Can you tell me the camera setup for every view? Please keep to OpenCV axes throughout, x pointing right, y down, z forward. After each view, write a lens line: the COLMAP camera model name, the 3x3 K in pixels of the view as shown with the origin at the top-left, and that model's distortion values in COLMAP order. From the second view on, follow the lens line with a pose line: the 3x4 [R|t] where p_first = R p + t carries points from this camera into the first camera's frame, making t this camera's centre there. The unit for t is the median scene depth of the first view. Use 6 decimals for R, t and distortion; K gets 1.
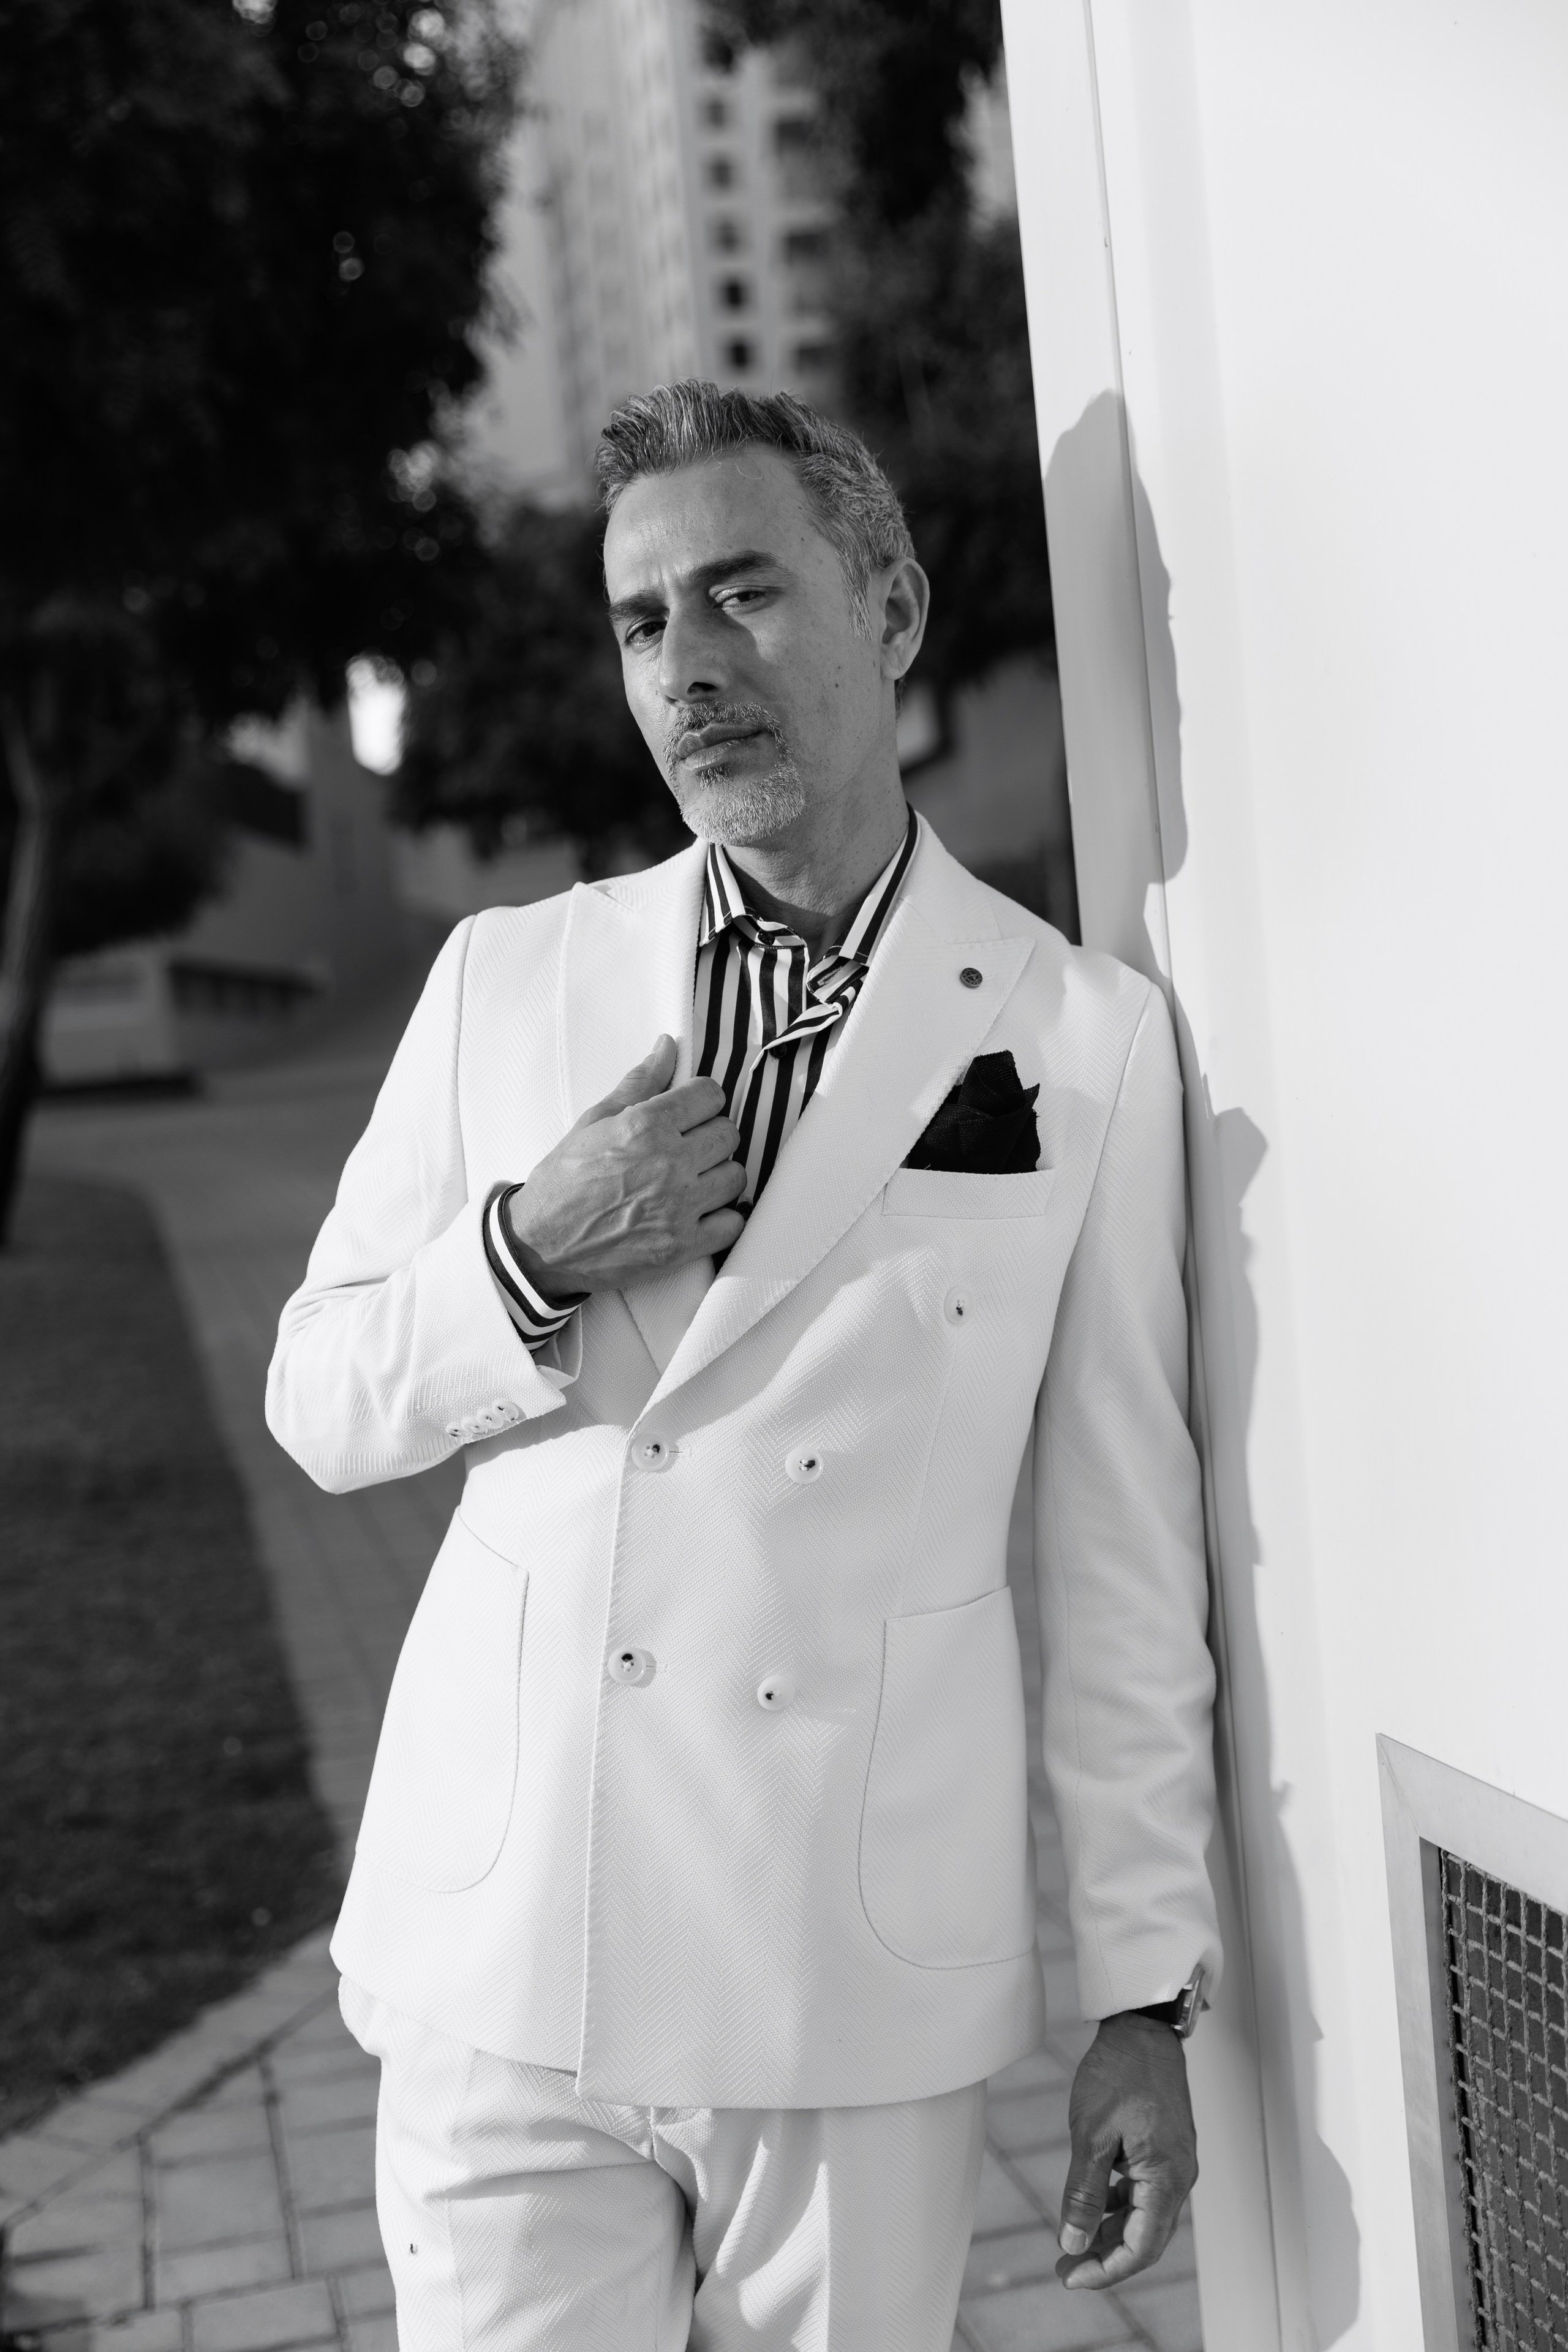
lens RADIAL K [[2424.2, 0, 784.0], [0, 2424.2, 1176.0], [0, 0, 1]] dist [0.071649, -0.241664]
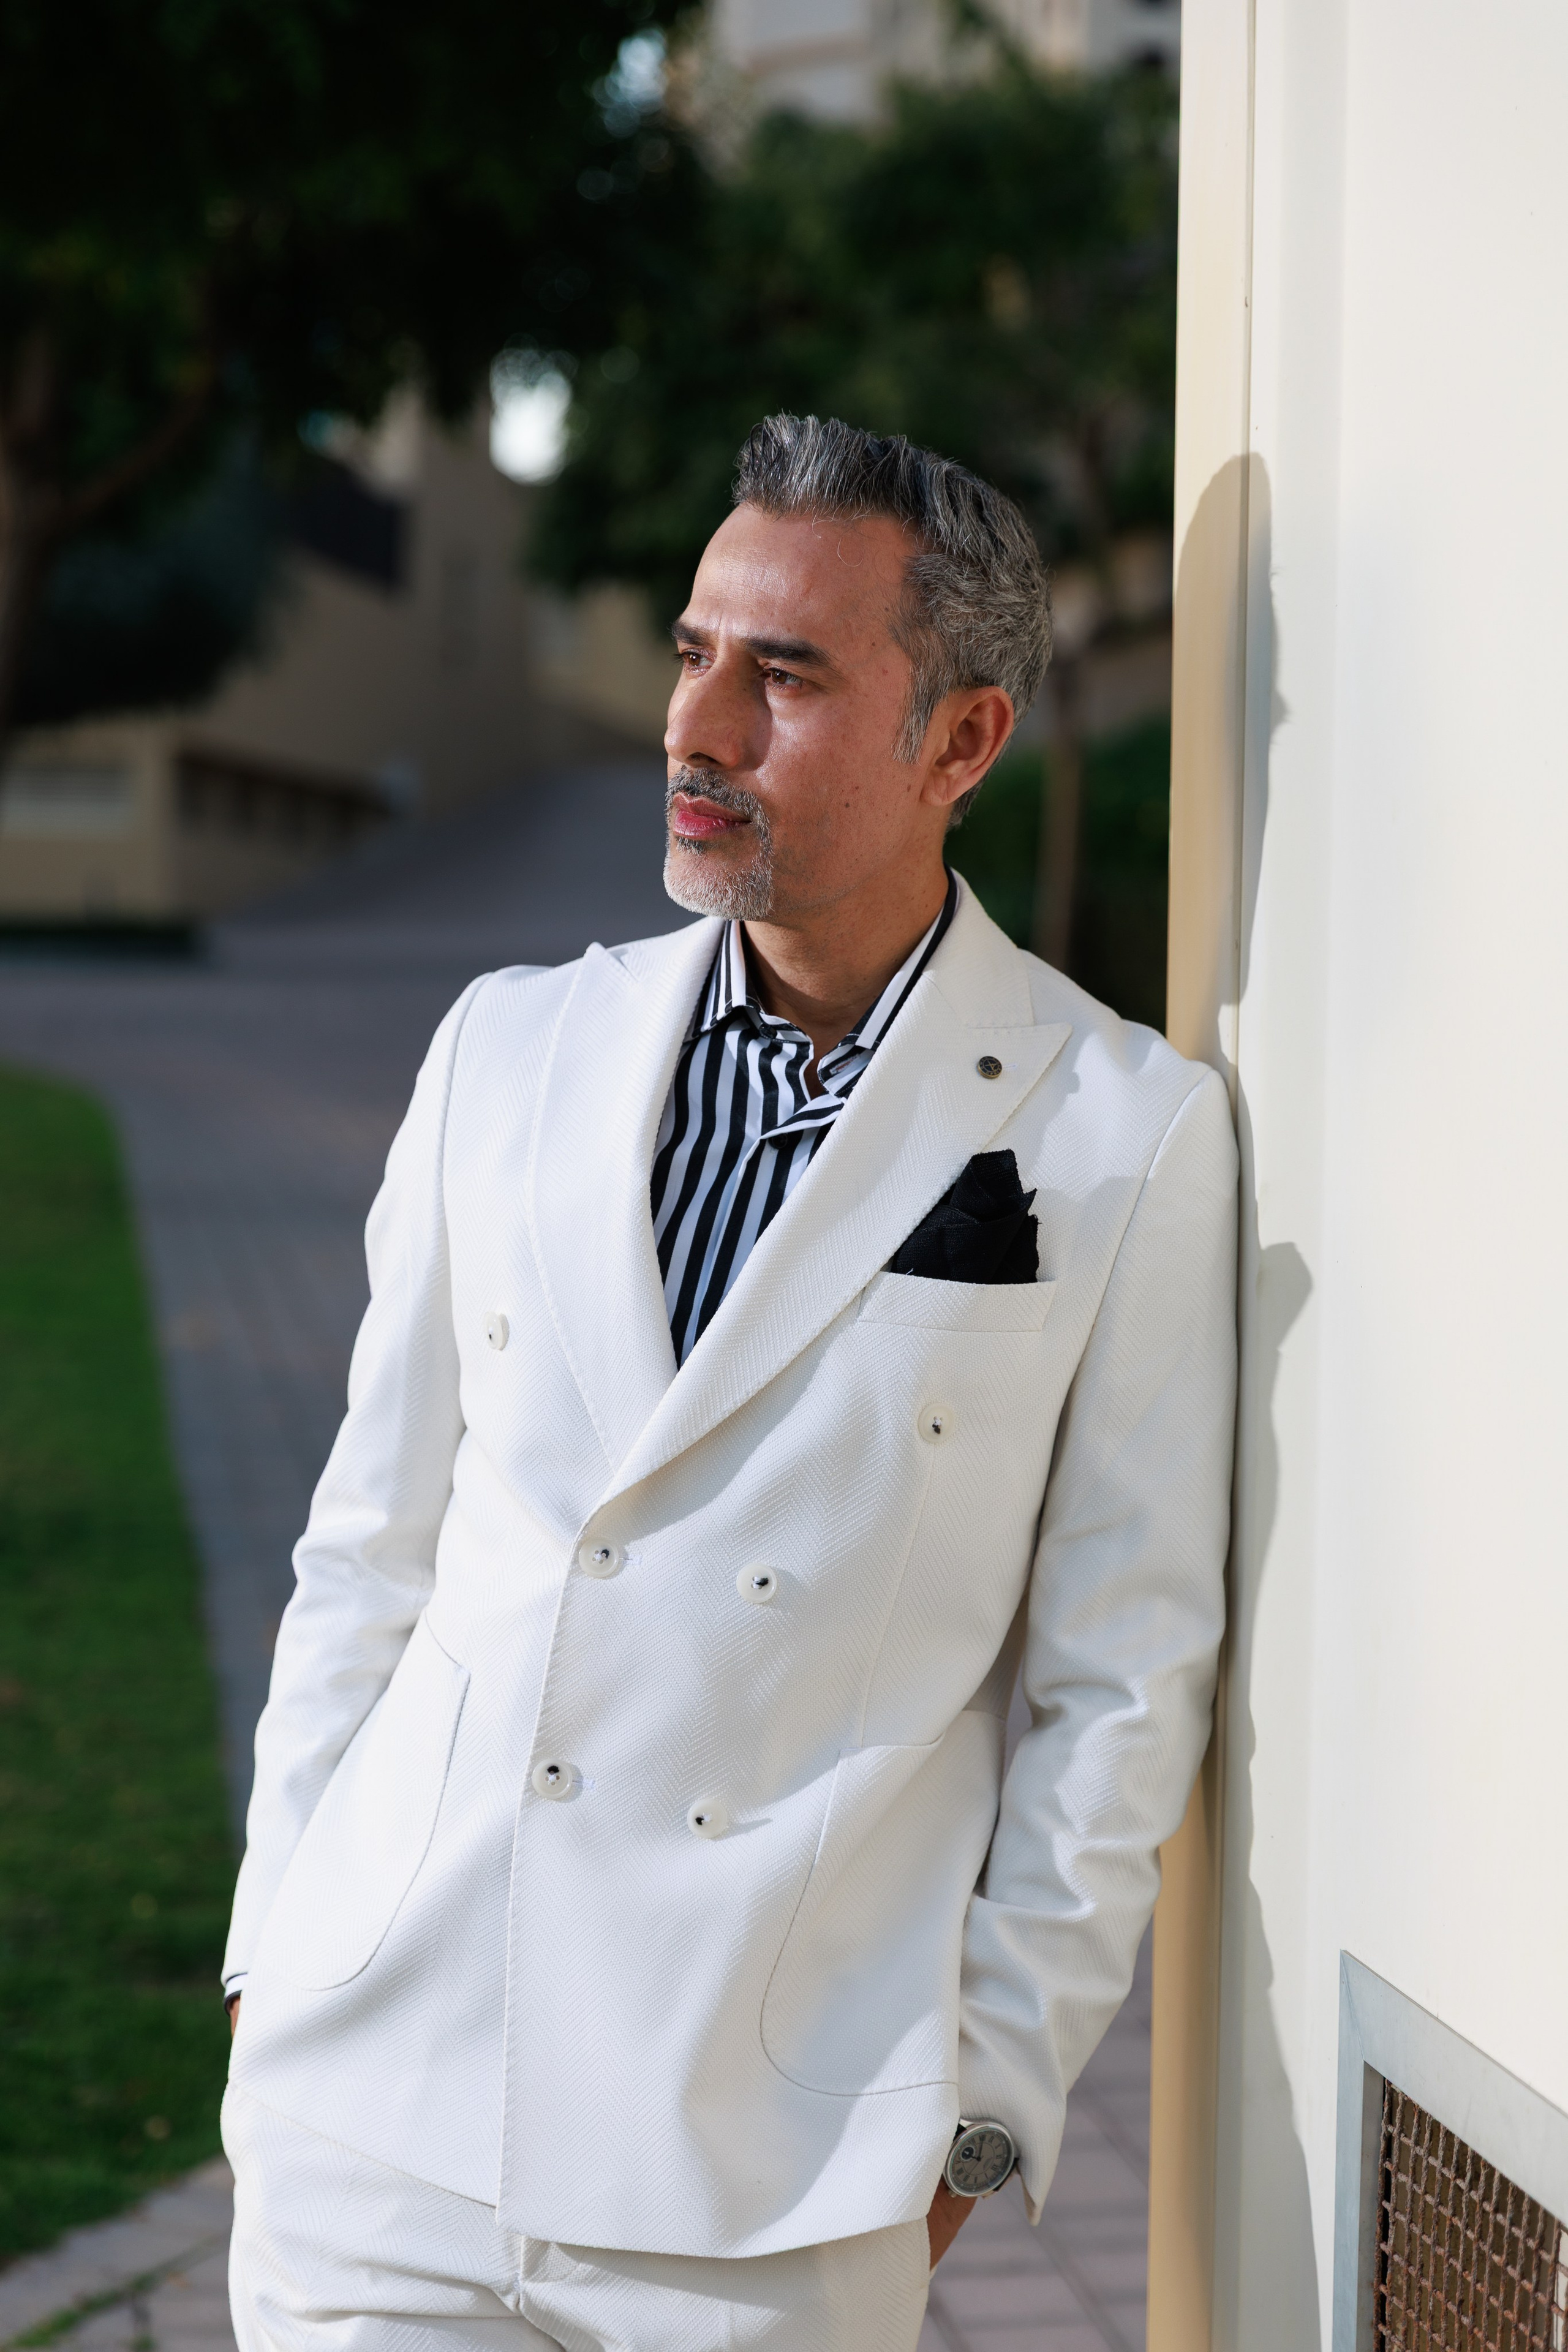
lens RADIAL K [[4485.2, 0, 783.7], [0, 4485.2, 1207.3], [0, 0, 1]] dist [-0.063524, 0.140841]
pose [[0.988524, 0.110141, -0.103388, 0.086611], [-0.107602, 0.993746, 0.029836, -0.037511], [0.106028, -0.018369, 0.994193, -0.338426]]
